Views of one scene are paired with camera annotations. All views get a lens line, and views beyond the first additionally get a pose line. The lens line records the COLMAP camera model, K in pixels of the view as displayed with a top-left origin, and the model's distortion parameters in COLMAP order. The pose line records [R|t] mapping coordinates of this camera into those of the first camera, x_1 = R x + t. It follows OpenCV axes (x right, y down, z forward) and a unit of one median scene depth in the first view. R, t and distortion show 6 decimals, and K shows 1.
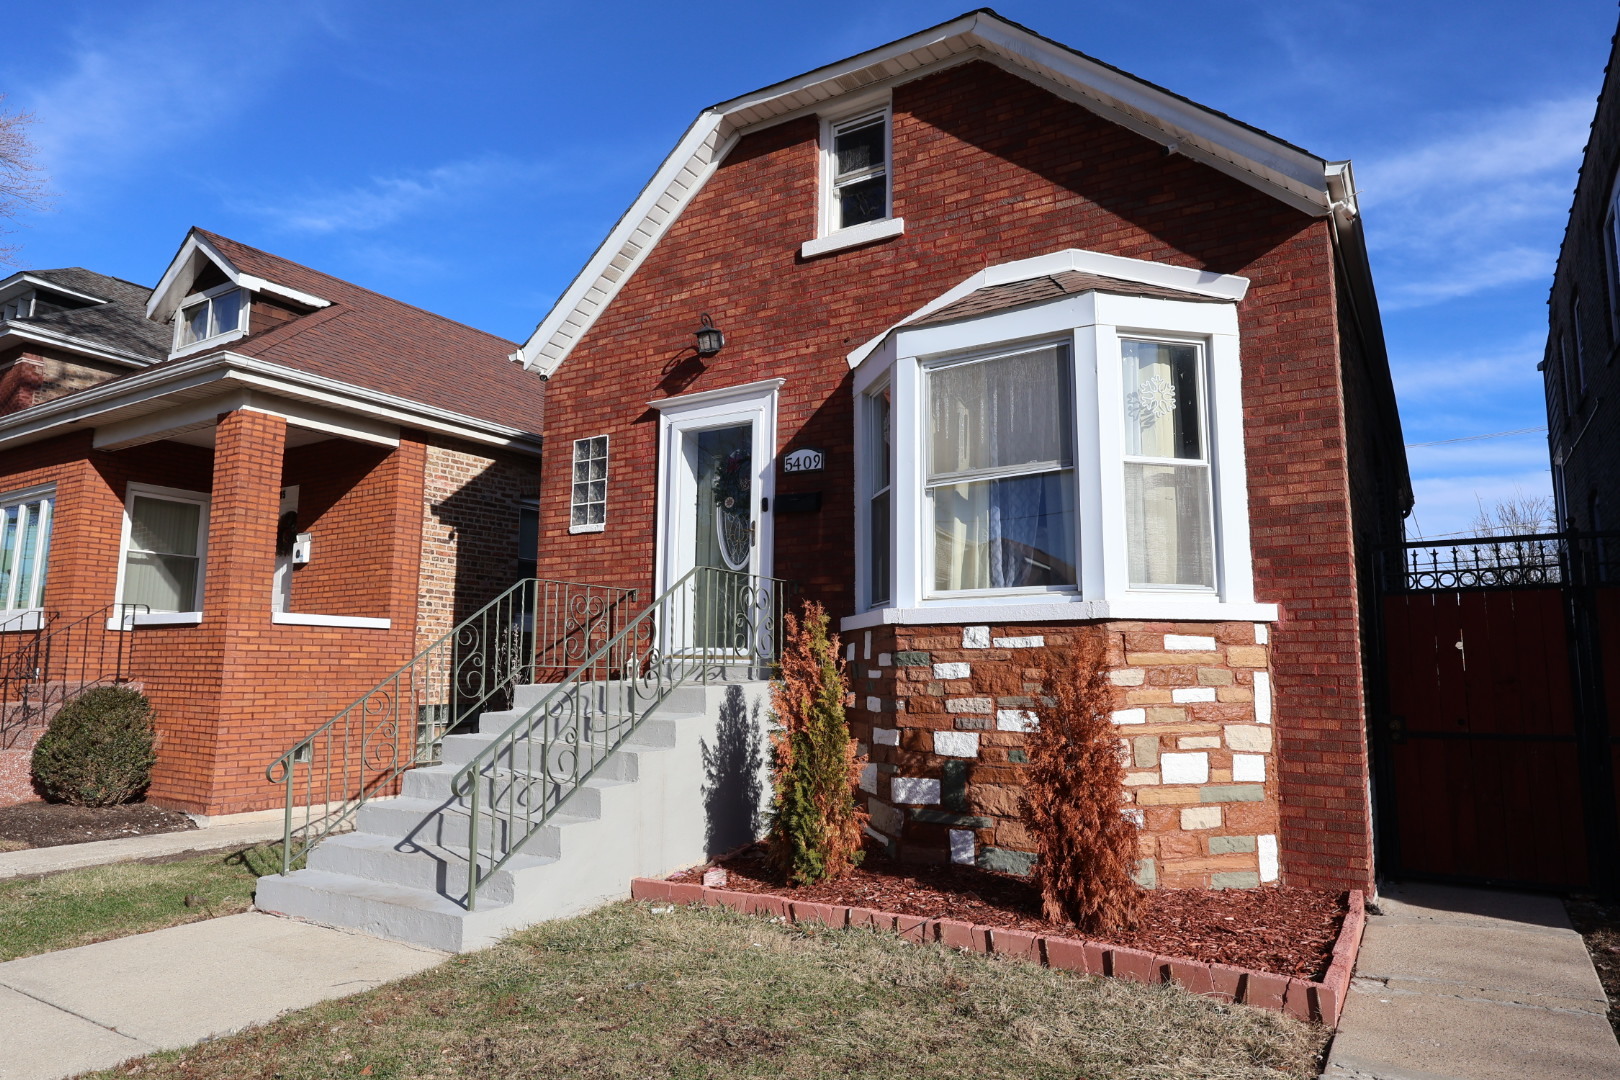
lens RADIAL K [[992.3, 0, 810.8], [0, 992.3, 538.2], [0, 0, 1]] dist [-0.000042, 0.000007]
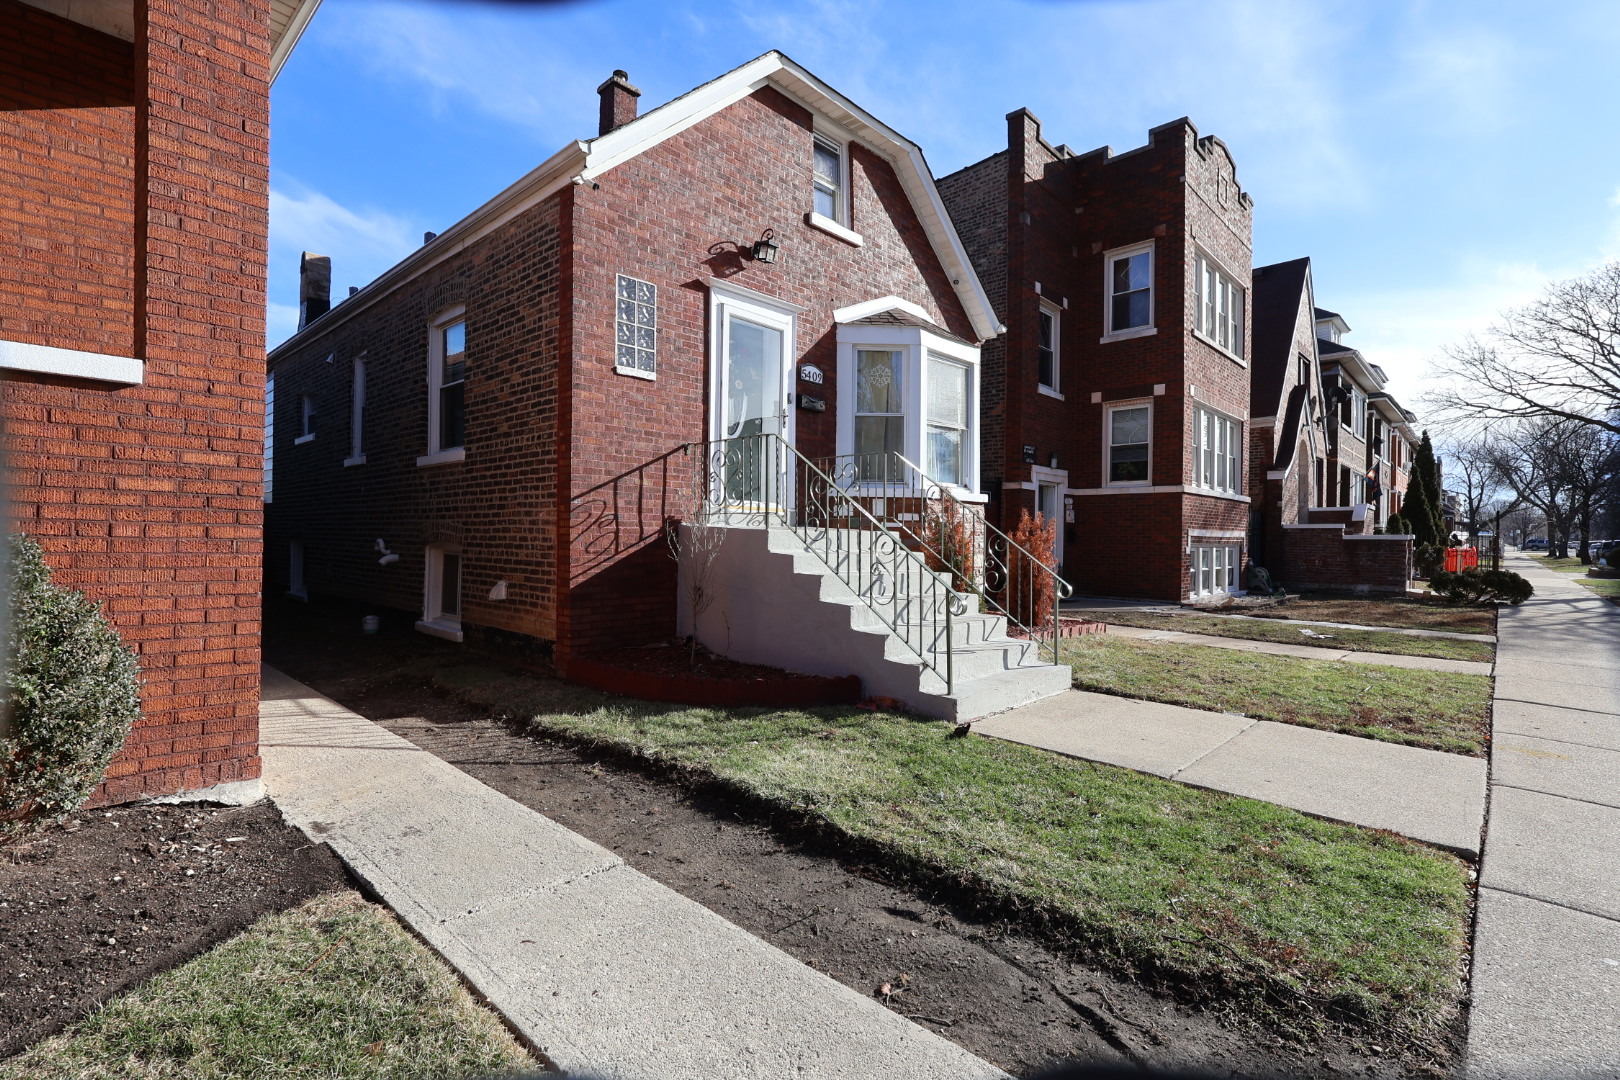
lens RADIAL K [[753.5, 0, 811.1], [0, 753.5, 540.2], [0, 0, 1]] dist [0.002412, -0.000168]
pose [[0.188192, -0.005058, 0.982119, -0.978228], [-0.134510, 0.990431, 0.030875, 0.113654], [-0.972878, -0.137915, 0.185711, 0.702398]]
